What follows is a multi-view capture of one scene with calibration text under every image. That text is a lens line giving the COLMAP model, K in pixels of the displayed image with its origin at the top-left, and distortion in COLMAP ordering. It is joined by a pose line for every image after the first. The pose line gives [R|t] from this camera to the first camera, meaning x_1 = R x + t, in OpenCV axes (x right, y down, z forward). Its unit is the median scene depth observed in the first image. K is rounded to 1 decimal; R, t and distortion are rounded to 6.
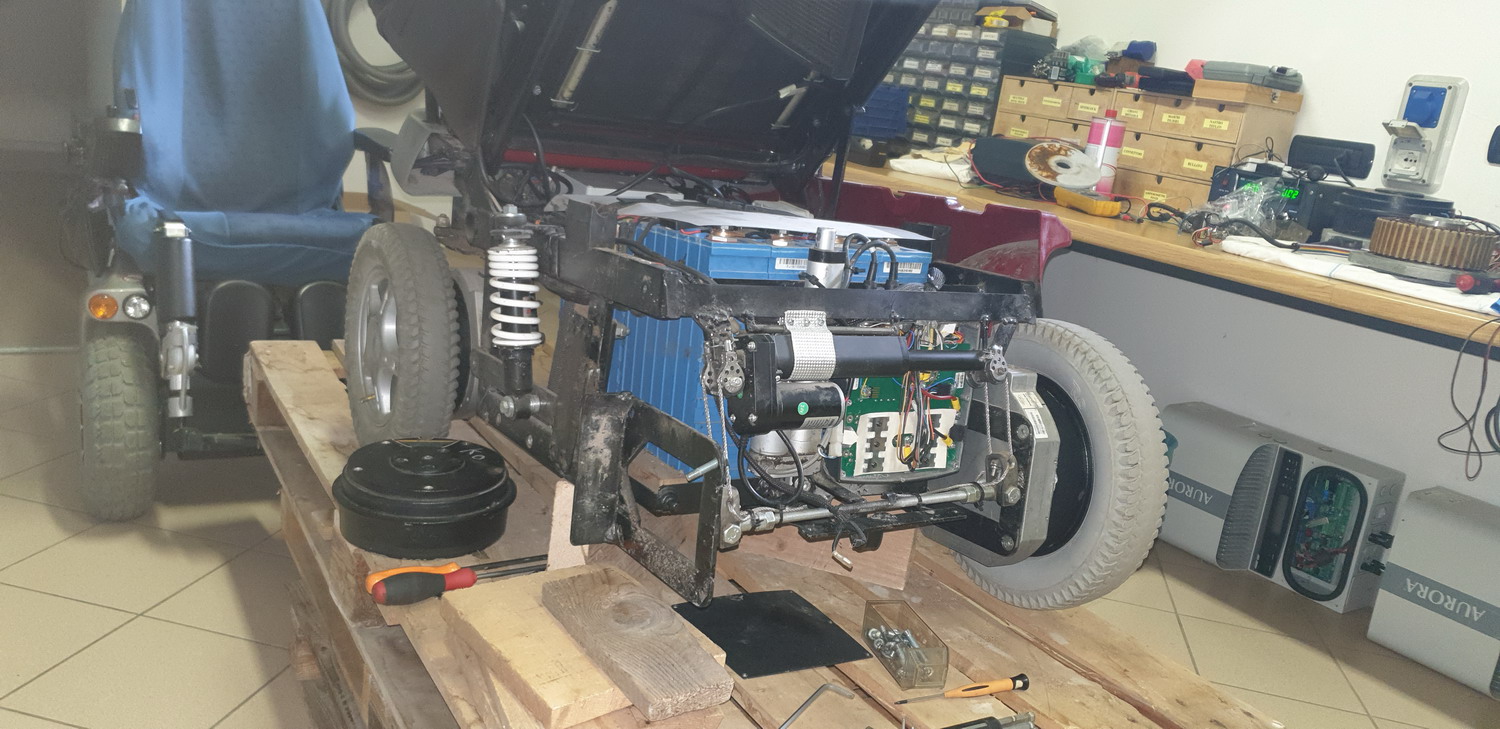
lens RADIAL K [[1216.8, 0, 750.0], [0, 1216.8, 364.5], [0, 0, 1]] dist [-0.000043, -0.007294]
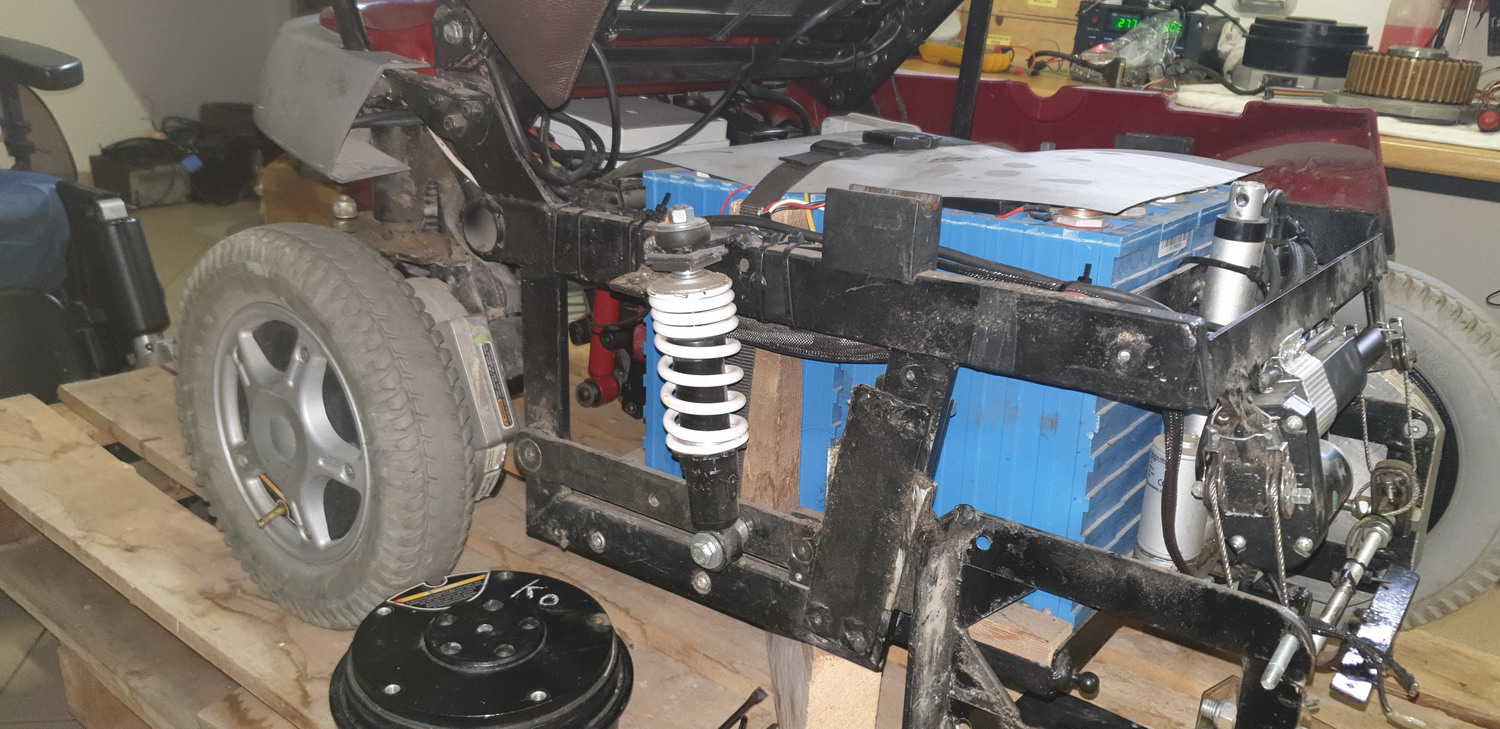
lens RADIAL K [[1216.8, 0, 750.0], [0, 1216.8, 364.5], [0, 0, 1]] dist [-0.000043, -0.007294]
pose [[0.932359, -0.171258, 0.318398, -0.353700], [0.129713, 0.980511, 0.147554, -0.137400], [-0.337463, -0.096273, 0.936403, 0.469886]]
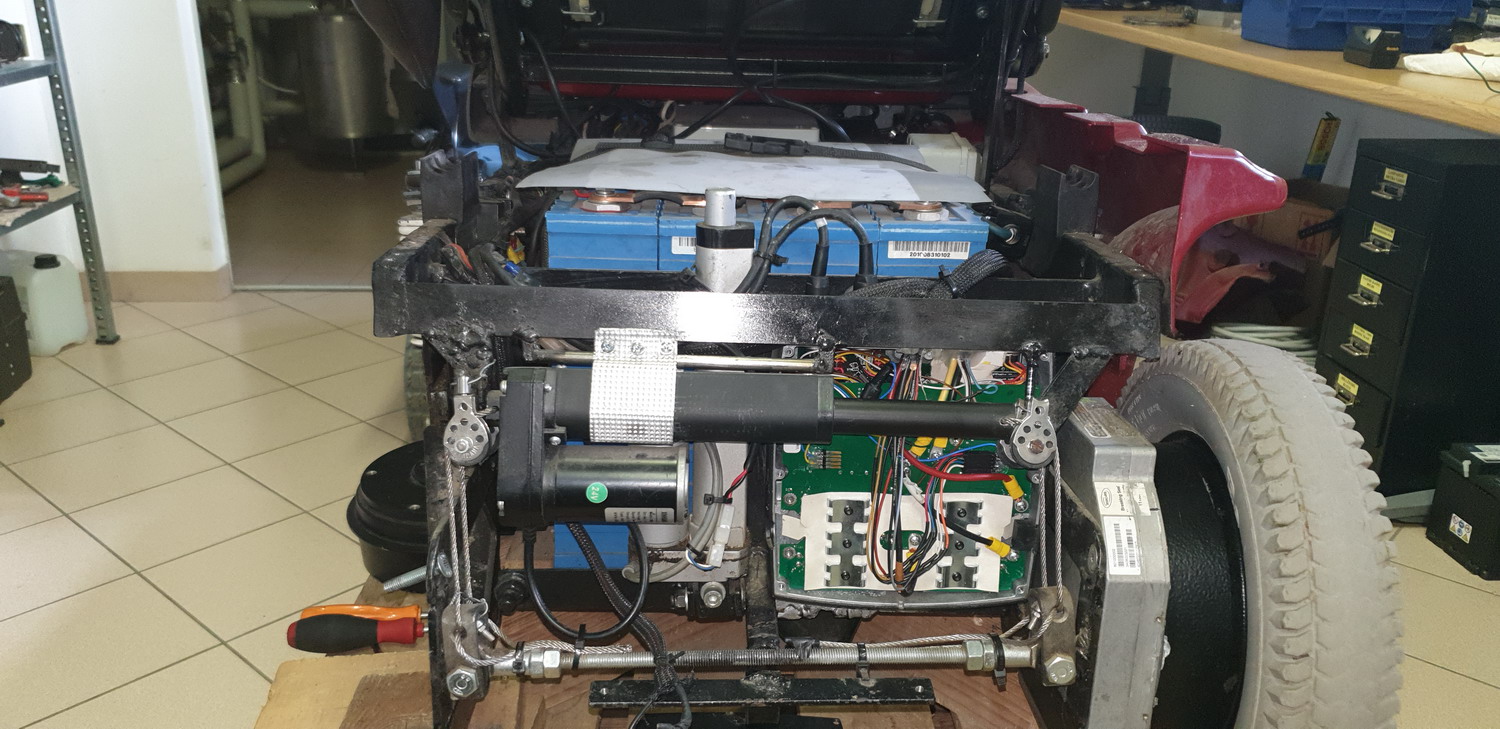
lens RADIAL K [[1216.8, 0, 750.0], [0, 1216.8, 364.5], [0, 0, 1]] dist [-0.000043, -0.007294]
pose [[0.854952, 0.064691, -0.514658, 0.367579], [-0.033557, 0.997012, 0.069577, -0.063793], [0.517621, -0.042215, 0.854568, 0.457488]]
